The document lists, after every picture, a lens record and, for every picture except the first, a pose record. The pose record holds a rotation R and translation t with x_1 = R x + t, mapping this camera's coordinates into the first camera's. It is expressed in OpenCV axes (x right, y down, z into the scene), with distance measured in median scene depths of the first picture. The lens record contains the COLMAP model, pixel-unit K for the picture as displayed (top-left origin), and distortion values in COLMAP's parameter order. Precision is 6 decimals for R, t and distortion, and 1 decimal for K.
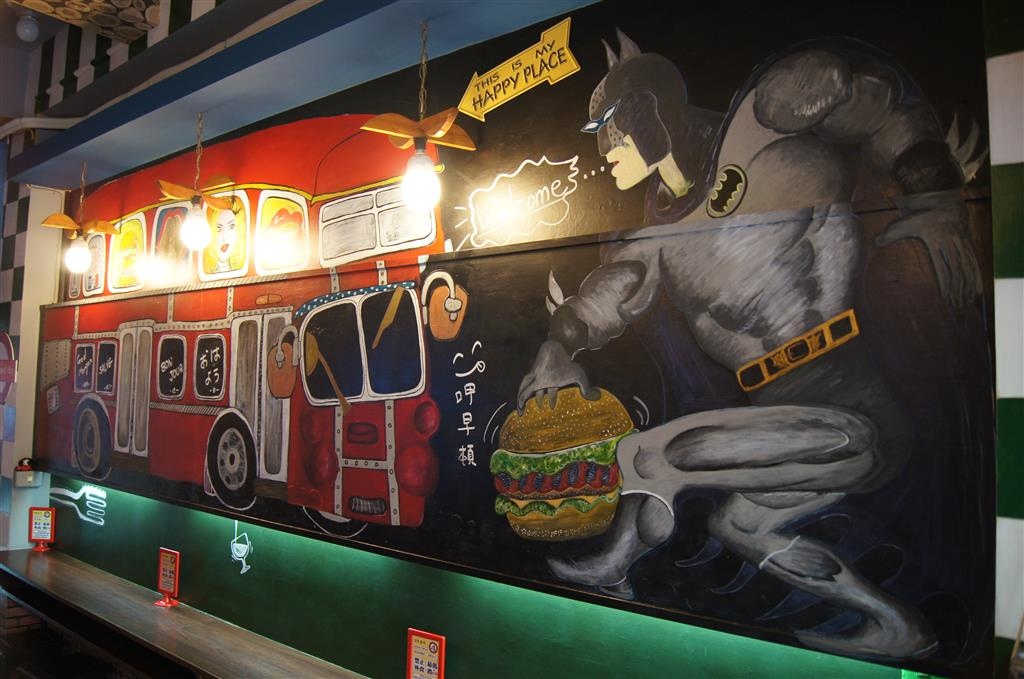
lens RADIAL K [[782.8, 0, 506.8], [0, 782.8, 337.6], [0, 0, 1]] dist [-0.081373, 0.013196]
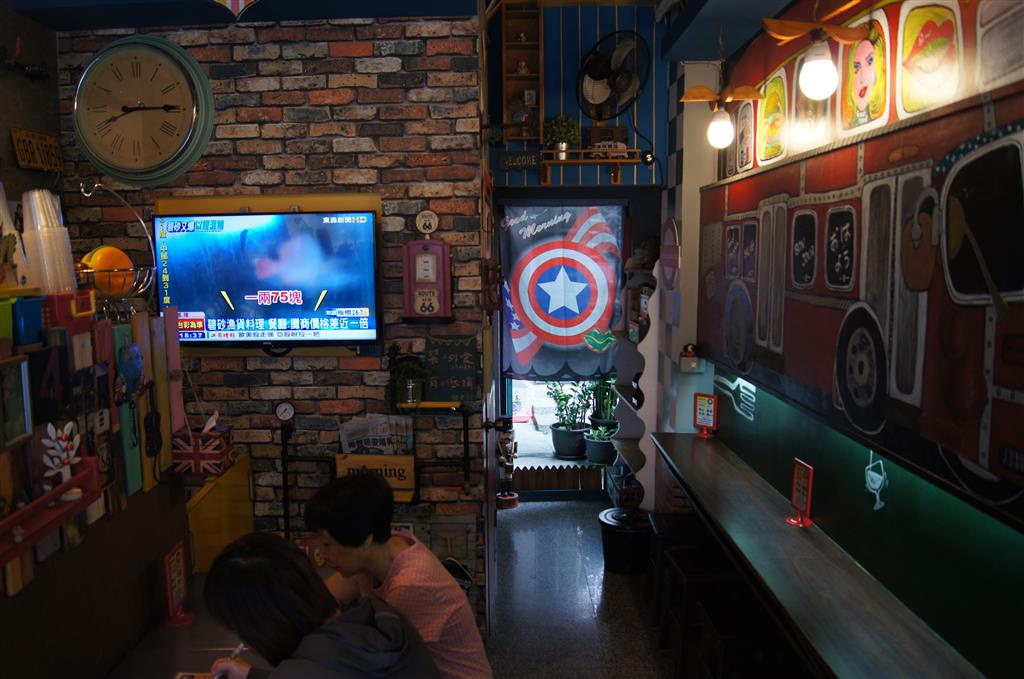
lens RADIAL K [[782.8, 0, 518.4], [0, 782.8, 344.9], [0, 0, 1]] dist [-0.081373, 0.013196]
pose [[0.619725, 0.064237, -0.782186, 0.033948], [0.072334, 0.987728, 0.138427, 0.002247], [0.781479, -0.142366, 0.607473, 0.244931]]
